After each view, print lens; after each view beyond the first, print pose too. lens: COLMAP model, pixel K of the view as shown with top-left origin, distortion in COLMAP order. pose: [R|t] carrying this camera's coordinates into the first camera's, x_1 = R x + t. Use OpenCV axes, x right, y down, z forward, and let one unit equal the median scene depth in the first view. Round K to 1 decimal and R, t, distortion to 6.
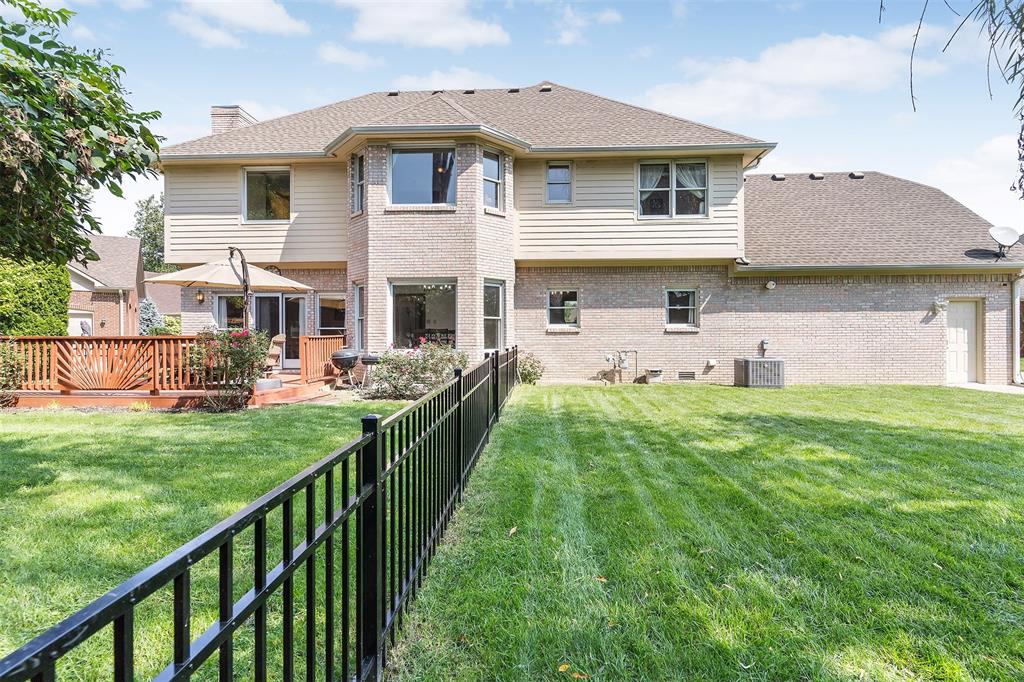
lens RADIAL K [[493.9, 0, 512.0], [0, 493.9, 341.0], [0, 0, 1]] dist [-0.001334, -0.000122]
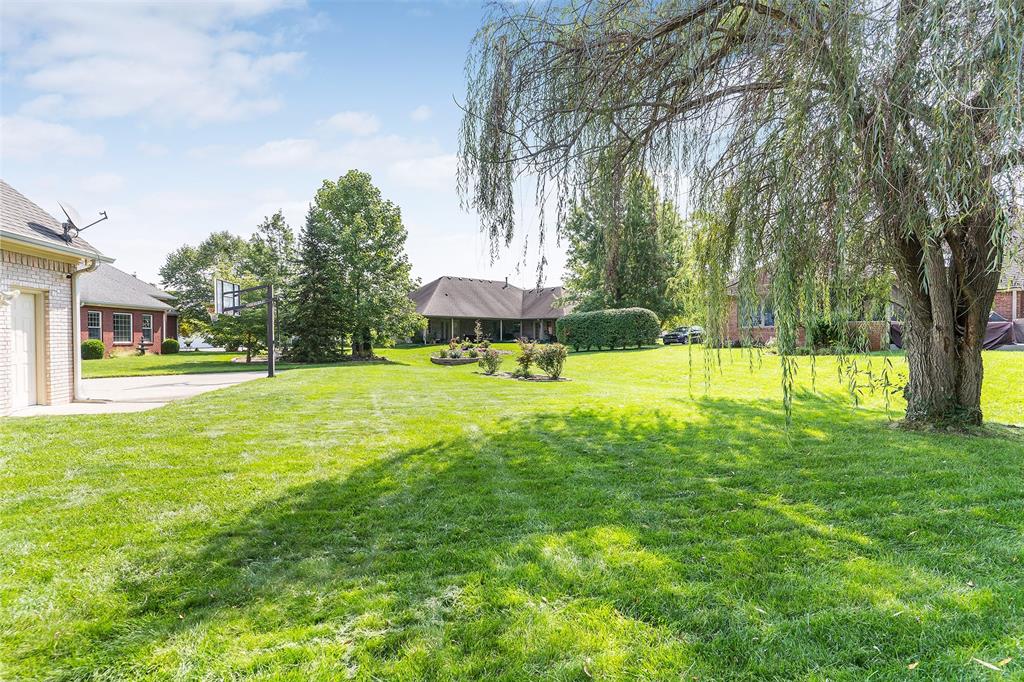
lens RADIAL K [[509.1, 0, 518.3], [0, 509.1, 342.1], [0, 0, 1]] dist [0.001988, 0.000552]
pose [[-0.266074, -0.008881, 0.963912, 0.020060], [0.014414, 0.999809, 0.013190, -0.009468], [-0.963845, 0.017404, -0.265895, 0.515322]]
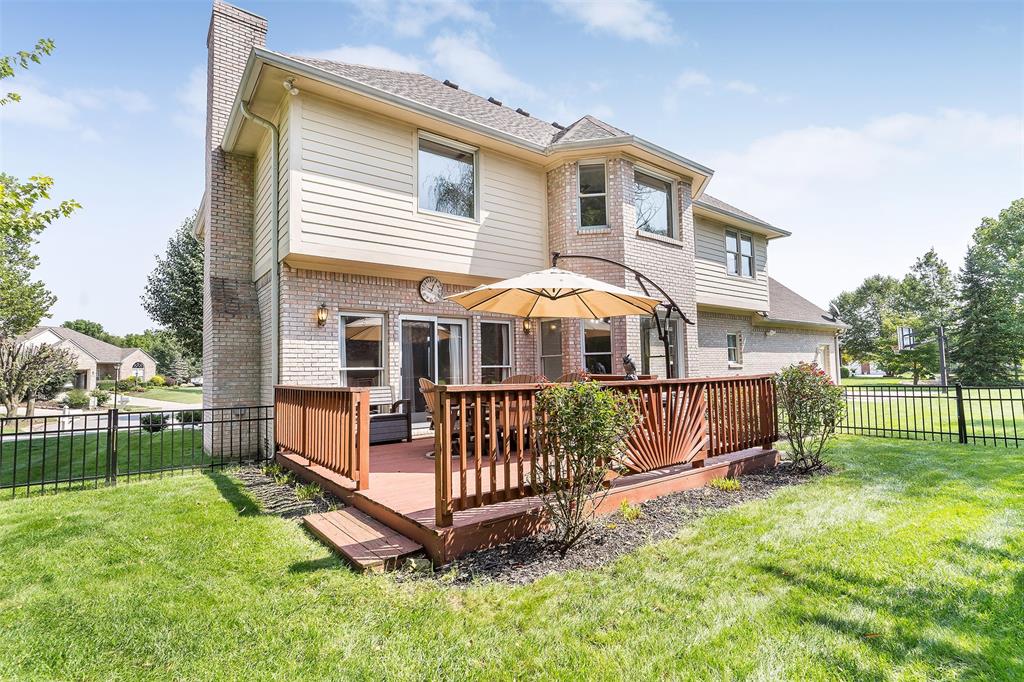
lens RADIAL K [[493.9, 0, 512.0], [0, 493.9, 341.0], [0, 0, 1]] dist [-0.001334, -0.000122]
pose [[0.761791, 0.026861, 0.647266, -0.896334], [0.024427, 0.997239, -0.070133, -0.011929], [-0.647362, 0.069238, 0.759031, 0.428837]]
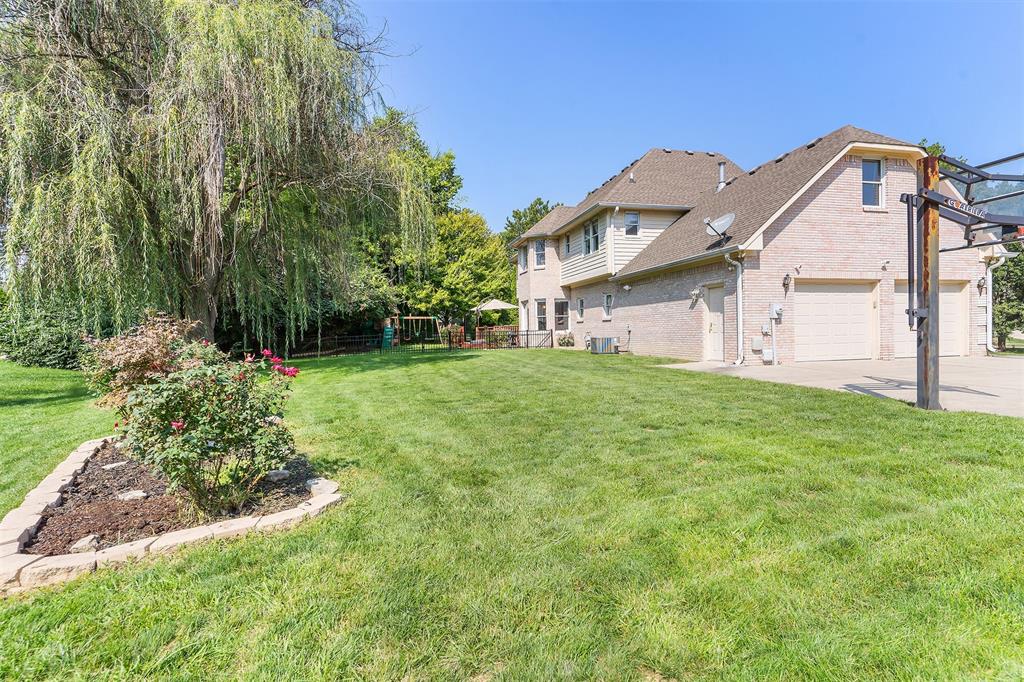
lens RADIAL K [[493.9, 0, 512.0], [0, 493.9, 341.0], [0, 0, 1]] dist [-0.001334, -0.000122]
pose [[0.280013, 0.019006, -0.959808, 1.863081], [0.011319, 0.999669, 0.023098, 0.008743], [0.959930, -0.017332, 0.279705, 0.248211]]
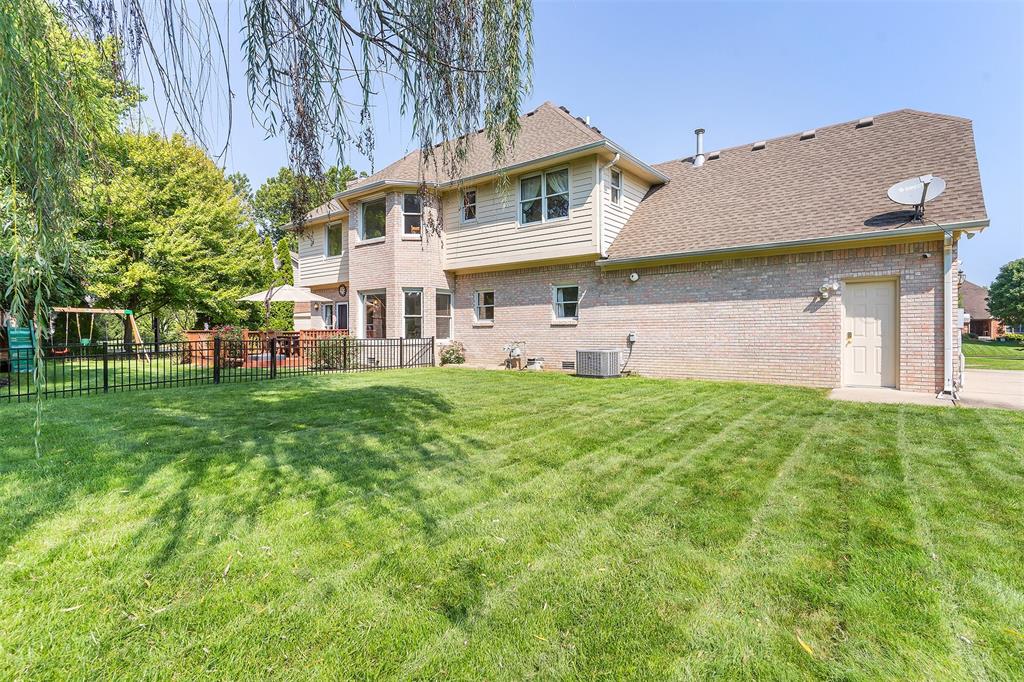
lens RADIAL K [[509.1, 0, 518.3], [0, 509.1, 342.1], [0, 0, 1]] dist [0.001988, 0.000552]
pose [[0.814137, 0.009863, -0.580589, 0.933987], [-0.003703, 0.999924, 0.011795, 0.006597], [0.580660, -0.007453, 0.814112, 0.027878]]
